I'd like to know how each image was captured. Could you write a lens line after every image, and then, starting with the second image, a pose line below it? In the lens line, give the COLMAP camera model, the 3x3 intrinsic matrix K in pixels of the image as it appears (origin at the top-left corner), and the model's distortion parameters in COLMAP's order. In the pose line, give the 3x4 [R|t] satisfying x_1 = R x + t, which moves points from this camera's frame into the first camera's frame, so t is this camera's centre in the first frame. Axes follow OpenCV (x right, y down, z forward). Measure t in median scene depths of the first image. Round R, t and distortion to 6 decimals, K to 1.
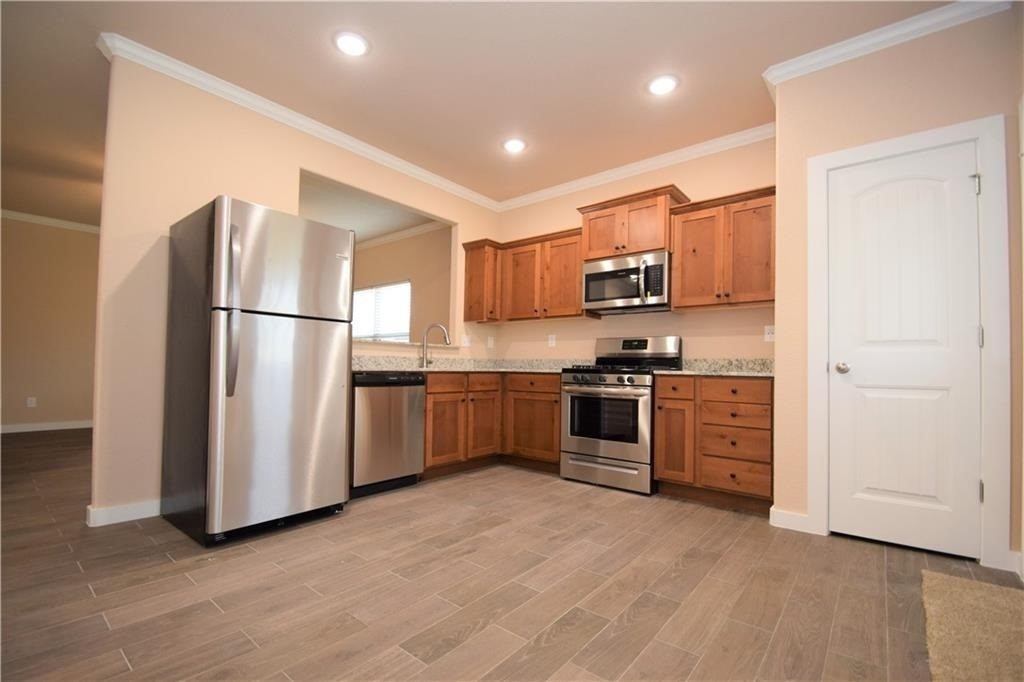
lens RADIAL K [[450.1, 0, 502.2], [0, 450.1, 356.9], [0, 0, 1]] dist [0.010805, -0.017064]
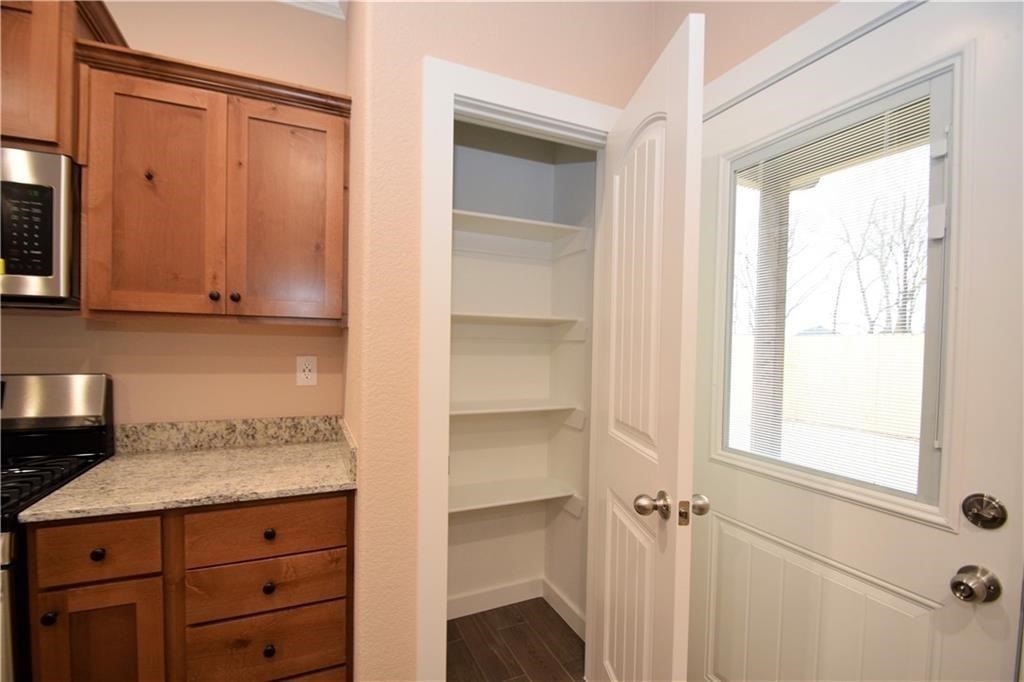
lens RADIAL K [[450.1, 0, 502.2], [0, 450.1, 356.9], [0, 0, 1]] dist [0.010805, -0.017064]
pose [[0.439643, -0.035103, 0.897486, 0.183442], [-0.032543, 0.997957, 0.054974, -0.098669], [-0.897583, -0.053376, 0.437602, 0.492942]]
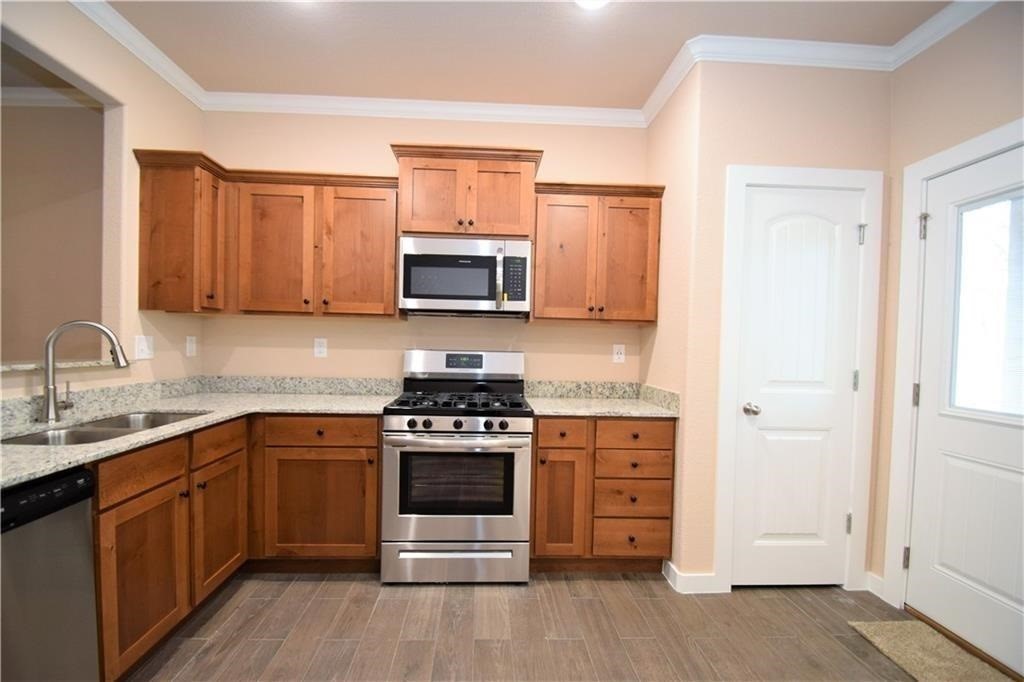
lens RADIAL K [[450.1, 0, 502.2], [0, 450.1, 356.9], [0, 0, 1]] dist [0.010805, -0.017064]
pose [[0.739645, -0.020749, 0.672677, -0.158953], [-0.025500, 0.997943, 0.058821, -0.084060], [-0.672514, -0.060660, 0.737594, 0.456873]]
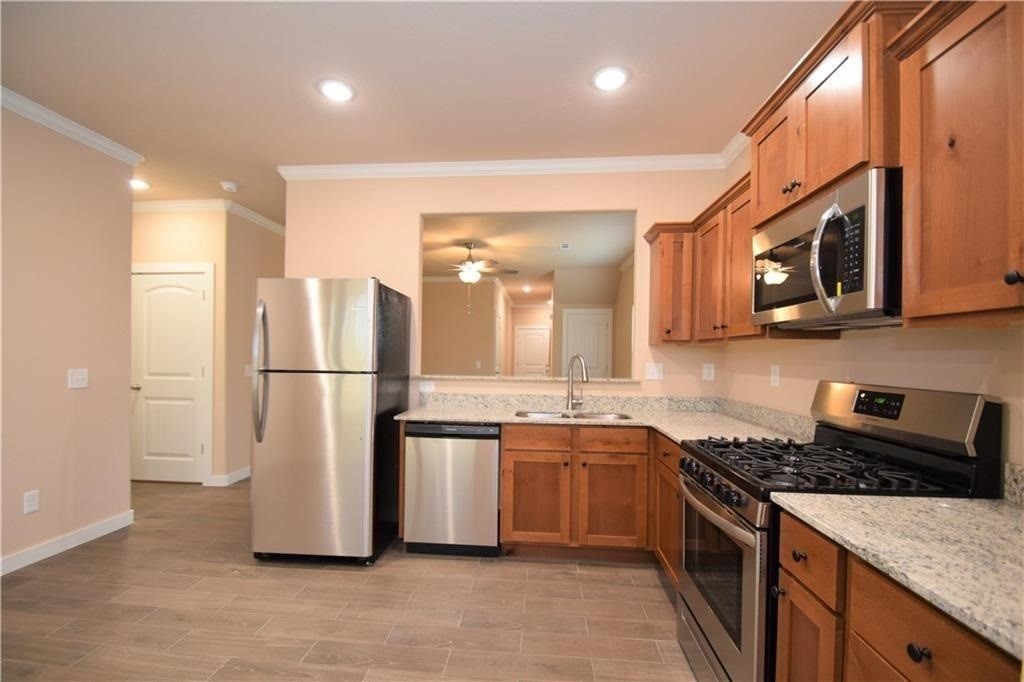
lens RADIAL K [[450.1, 0, 502.2], [0, 450.1, 356.9], [0, 0, 1]] dist [0.010805, -0.017064]
pose [[0.570837, -0.006612, -0.821037, 0.469506], [0.016102, 0.999865, 0.003143, -0.083229], [0.820905, -0.015015, 0.570867, 0.516304]]
